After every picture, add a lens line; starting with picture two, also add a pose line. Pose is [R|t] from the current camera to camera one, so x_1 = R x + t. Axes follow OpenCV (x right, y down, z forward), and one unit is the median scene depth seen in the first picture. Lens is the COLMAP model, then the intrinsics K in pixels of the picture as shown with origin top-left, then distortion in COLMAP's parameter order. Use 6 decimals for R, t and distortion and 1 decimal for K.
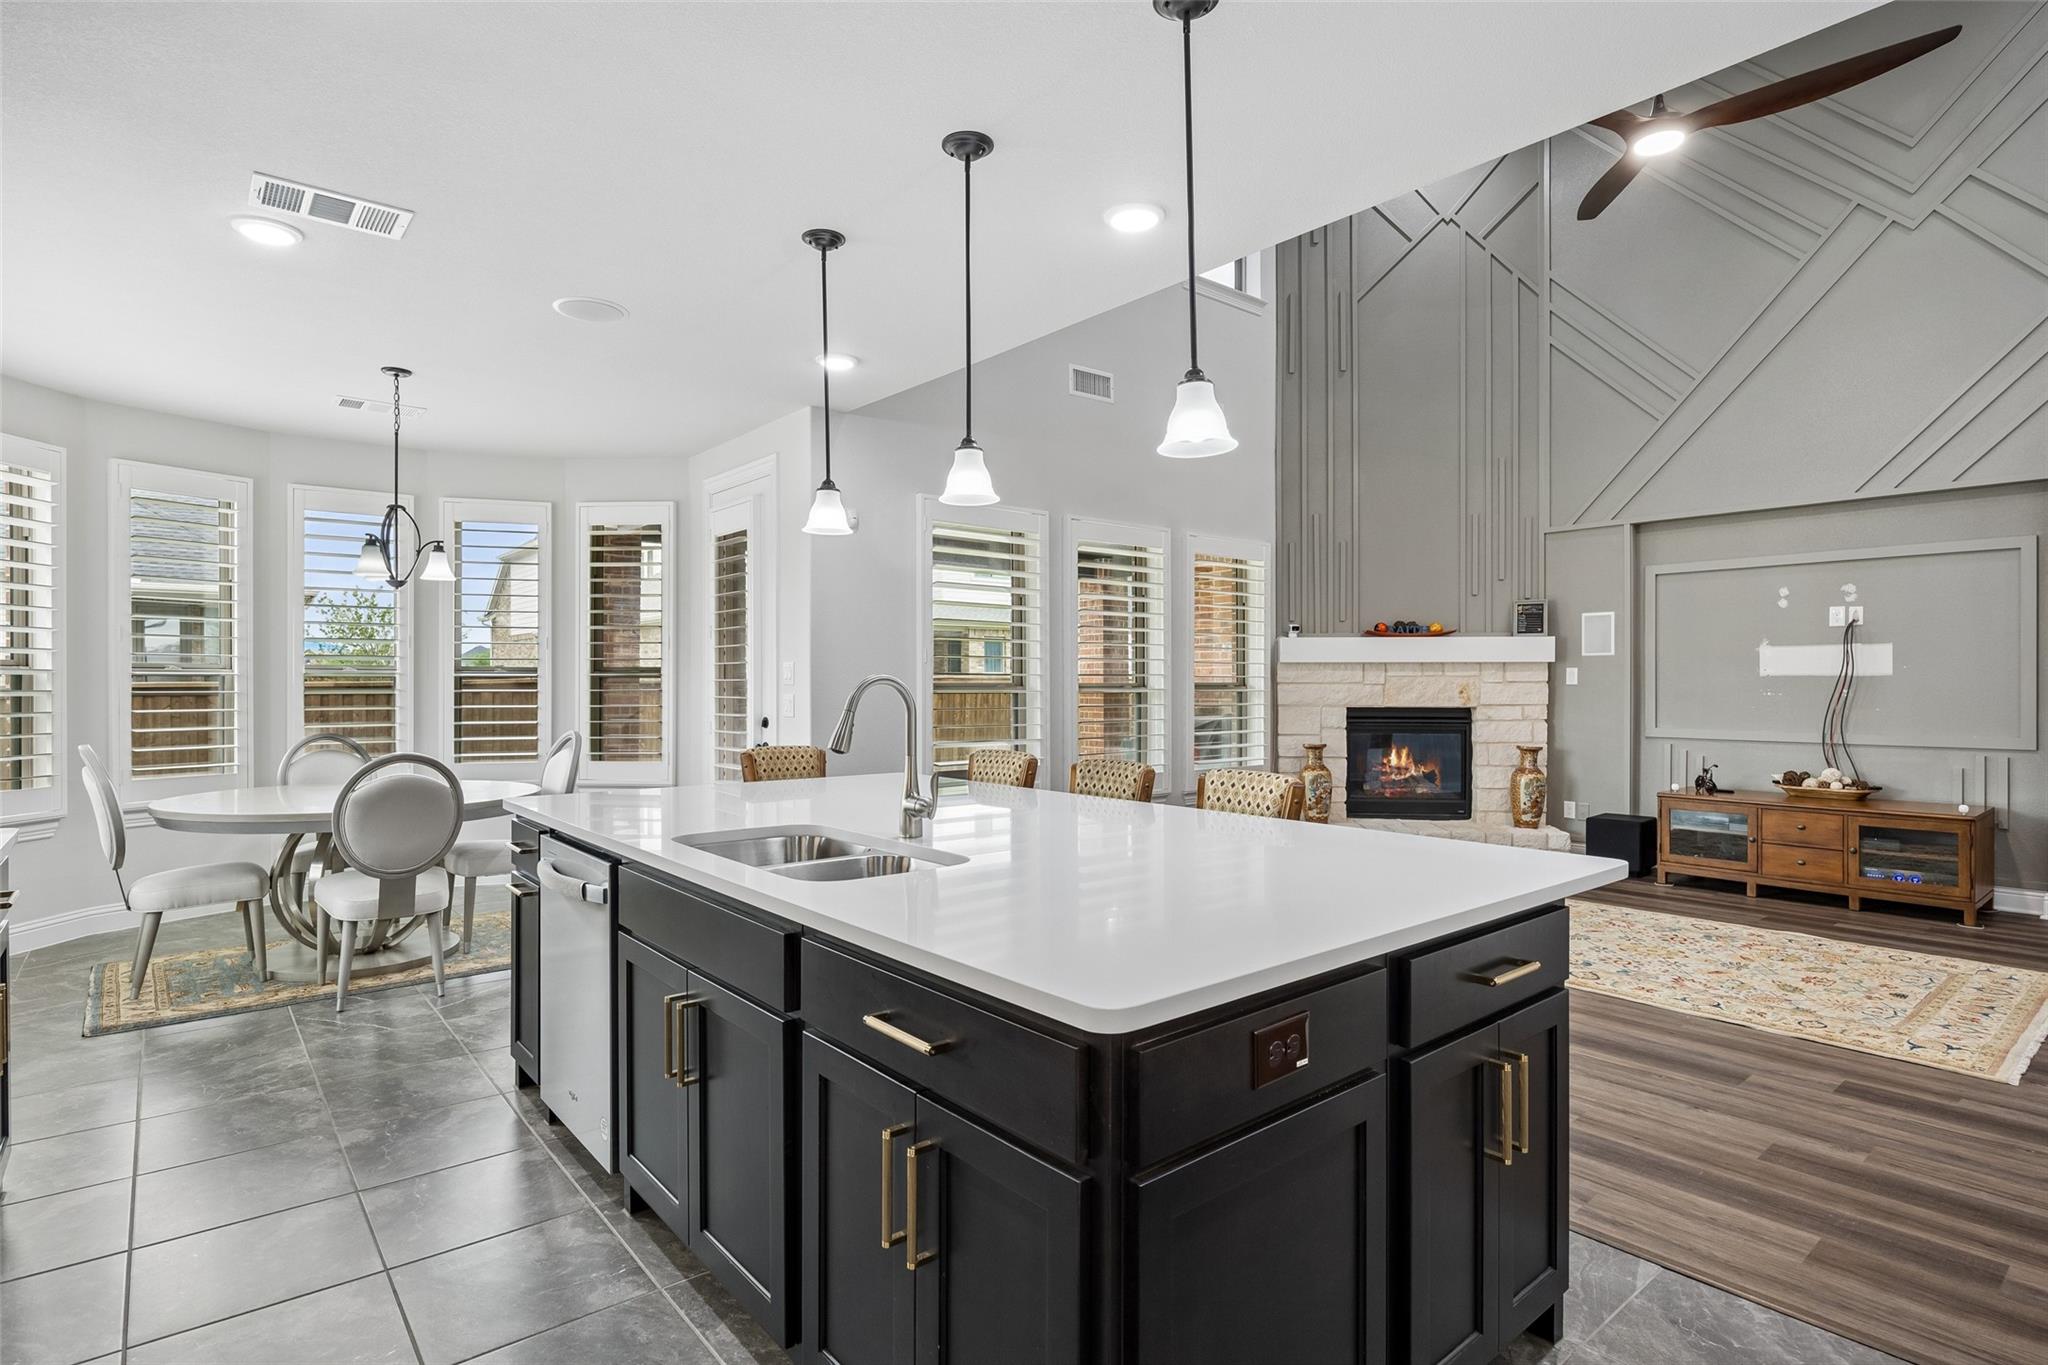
lens RADIAL K [[1023.0, 0, 1023.5], [0, 1023.0, 685.1], [0, 0, 1]] dist [0.000614, -0.000111]
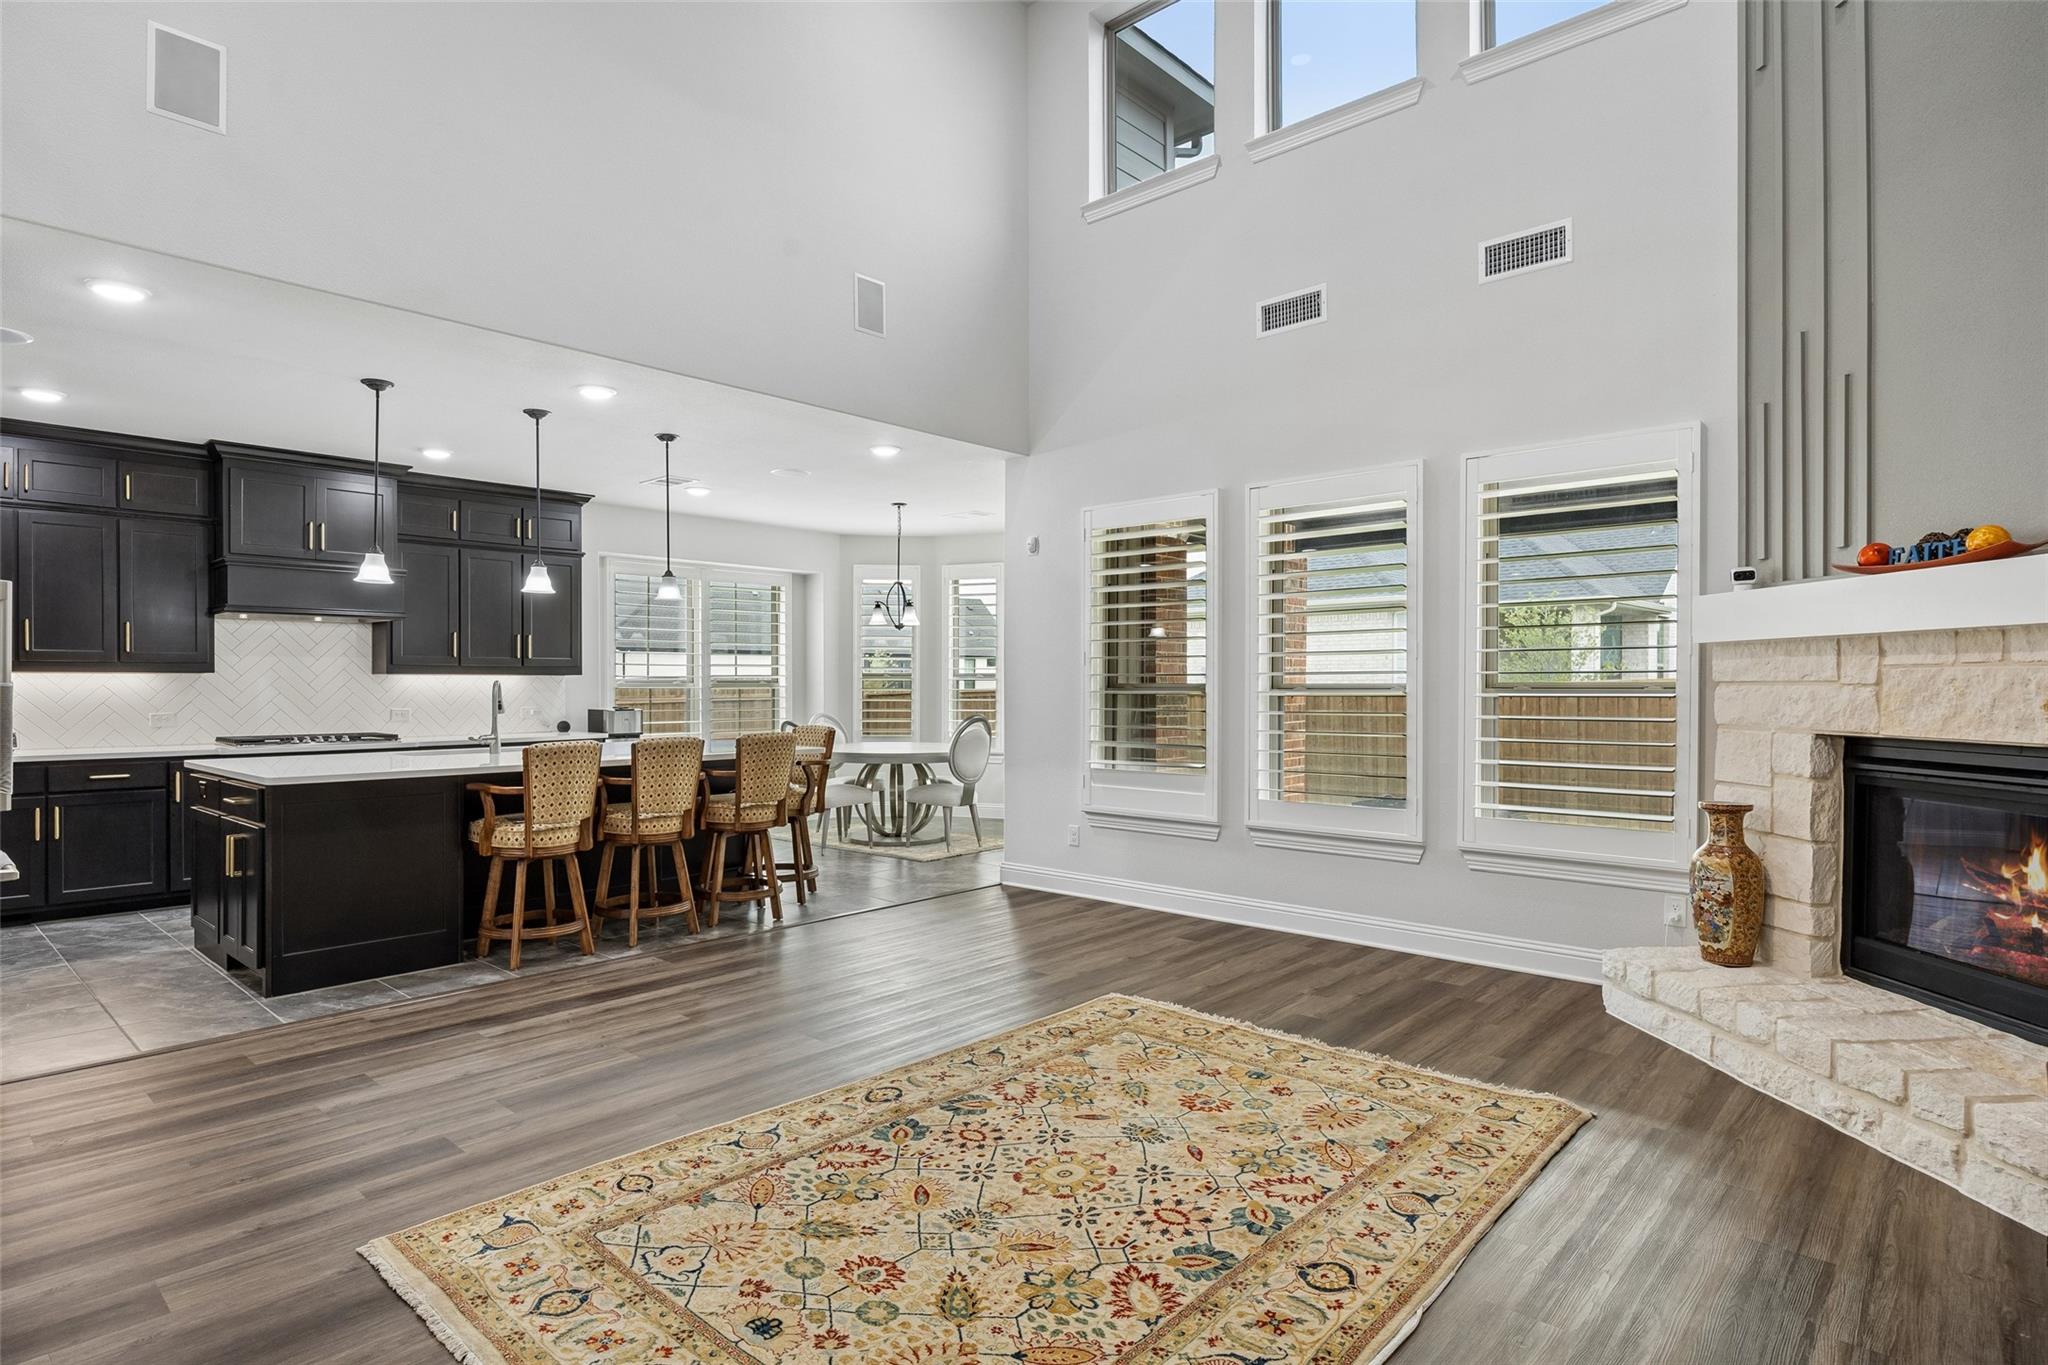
lens RADIAL K [[1092.8, 0, 1022.4], [0, 1092.8, 682.1], [0, 0, 1]] dist [0.015630, 0.000479]
pose [[0.127678, 0.000166, -0.991816, 0.841560], [-0.001290, 0.999999, 0.000001, -0.001386], [0.991815, 0.001280, 0.127678, 0.639701]]
